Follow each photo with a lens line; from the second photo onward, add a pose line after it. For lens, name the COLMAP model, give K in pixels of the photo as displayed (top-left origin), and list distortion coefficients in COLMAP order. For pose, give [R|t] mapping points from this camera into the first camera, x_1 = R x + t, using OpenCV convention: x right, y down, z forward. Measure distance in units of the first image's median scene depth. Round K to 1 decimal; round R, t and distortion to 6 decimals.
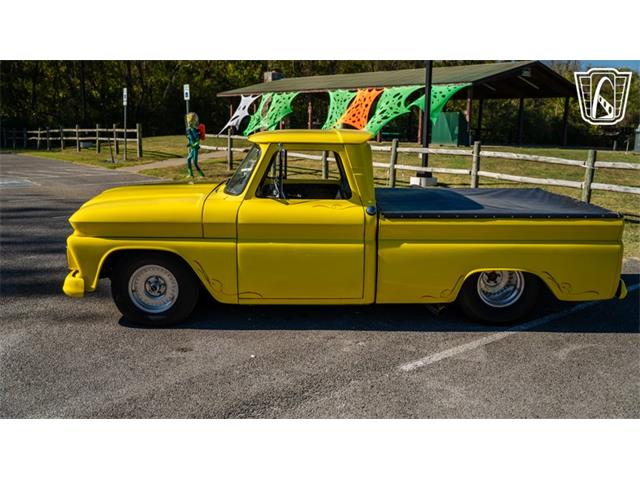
lens RADIAL K [[624.6, 0, 317.6], [0, 624.6, 238.1], [0, 0, 1]] dist [-0.081987, 0.261018]
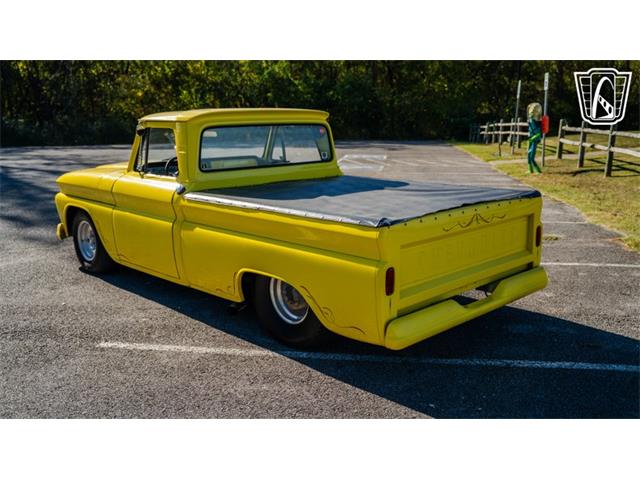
lens RADIAL K [[624.6, 0, 317.6], [0, 624.6, 238.1], [0, 0, 1]] dist [-0.081987, 0.261018]
pose [[0.684819, 0.130207, -0.716986, 0.926885], [-0.128015, 0.990102, 0.057534, -0.051912], [0.717380, 0.052385, 0.694709, 0.479286]]
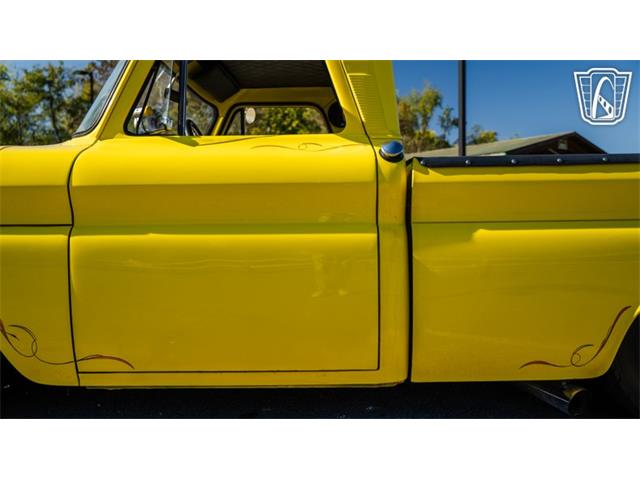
lens RADIAL K [[624.4, 0, 315.1], [0, 624.4, 237.4], [0, 0, 1]] dist [-0.082092, 0.259567]
pose [[0.998742, -0.020390, -0.045809, 0.052140], [0.012803, 0.987004, -0.160186, 0.076730], [0.048480, 0.159398, 0.986023, 0.592162]]
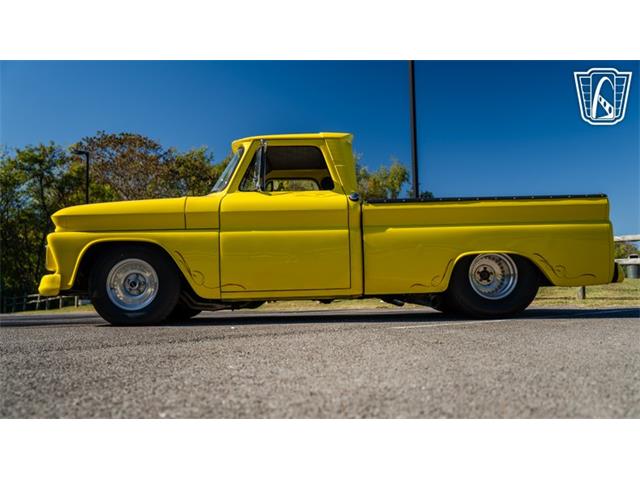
lens RADIAL K [[624.6, 0, 317.6], [0, 624.6, 238.1], [0, 0, 1]] dist [-0.081987, 0.261018]
pose [[0.999432, -0.033377, 0.004598, 0.020420], [0.033356, 0.960925, -0.274791, 0.288110], [0.004753, 0.274789, 0.961493, 0.056439]]
